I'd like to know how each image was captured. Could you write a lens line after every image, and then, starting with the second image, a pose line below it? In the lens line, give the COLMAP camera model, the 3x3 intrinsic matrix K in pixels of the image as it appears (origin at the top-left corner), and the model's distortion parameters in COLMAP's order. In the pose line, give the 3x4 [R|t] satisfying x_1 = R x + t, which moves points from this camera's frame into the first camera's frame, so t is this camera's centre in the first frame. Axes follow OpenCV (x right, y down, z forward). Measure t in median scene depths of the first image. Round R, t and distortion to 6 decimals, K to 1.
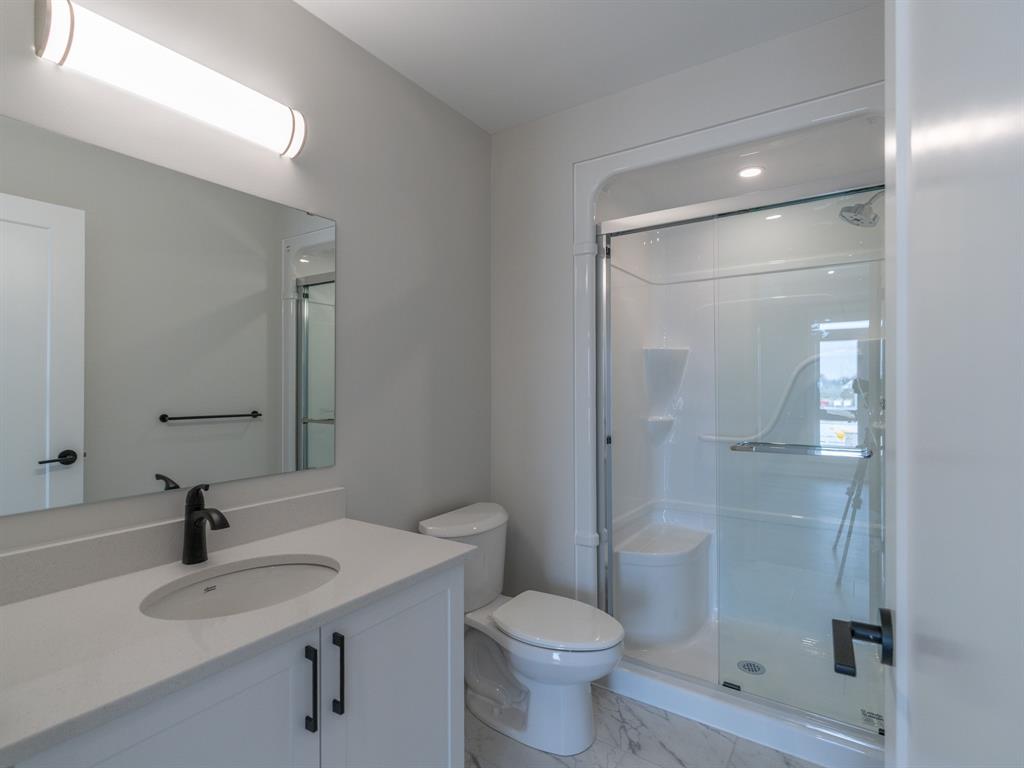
lens RADIAL K [[517.8, 0, 511.8], [0, 517.8, 383.1], [0, 0, 1]] dist [-0.004329, 0.000281]
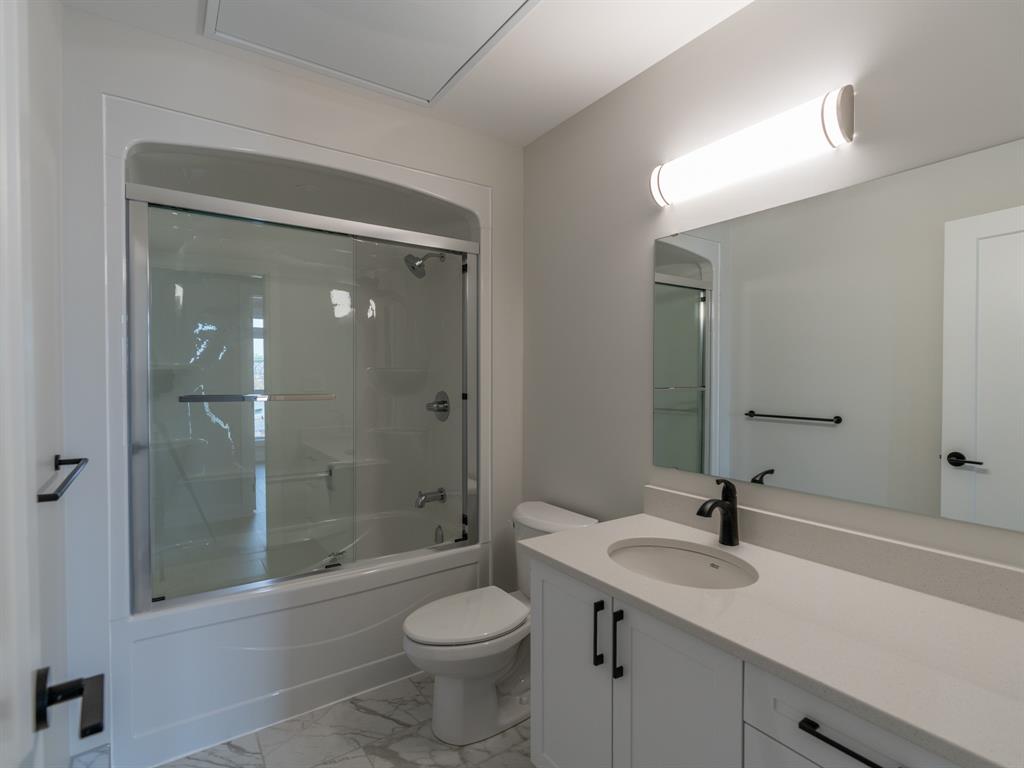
lens RADIAL K [[517.8, 0, 513.7], [0, 517.8, 384.8], [0, 0, 1]] dist [-0.004329, 0.000281]
pose [[-0.356134, 0.015305, -0.934310, 0.422948], [0.006126, 0.999883, 0.014044, -0.012580], [0.934415, -0.000722, -0.356186, 0.632505]]
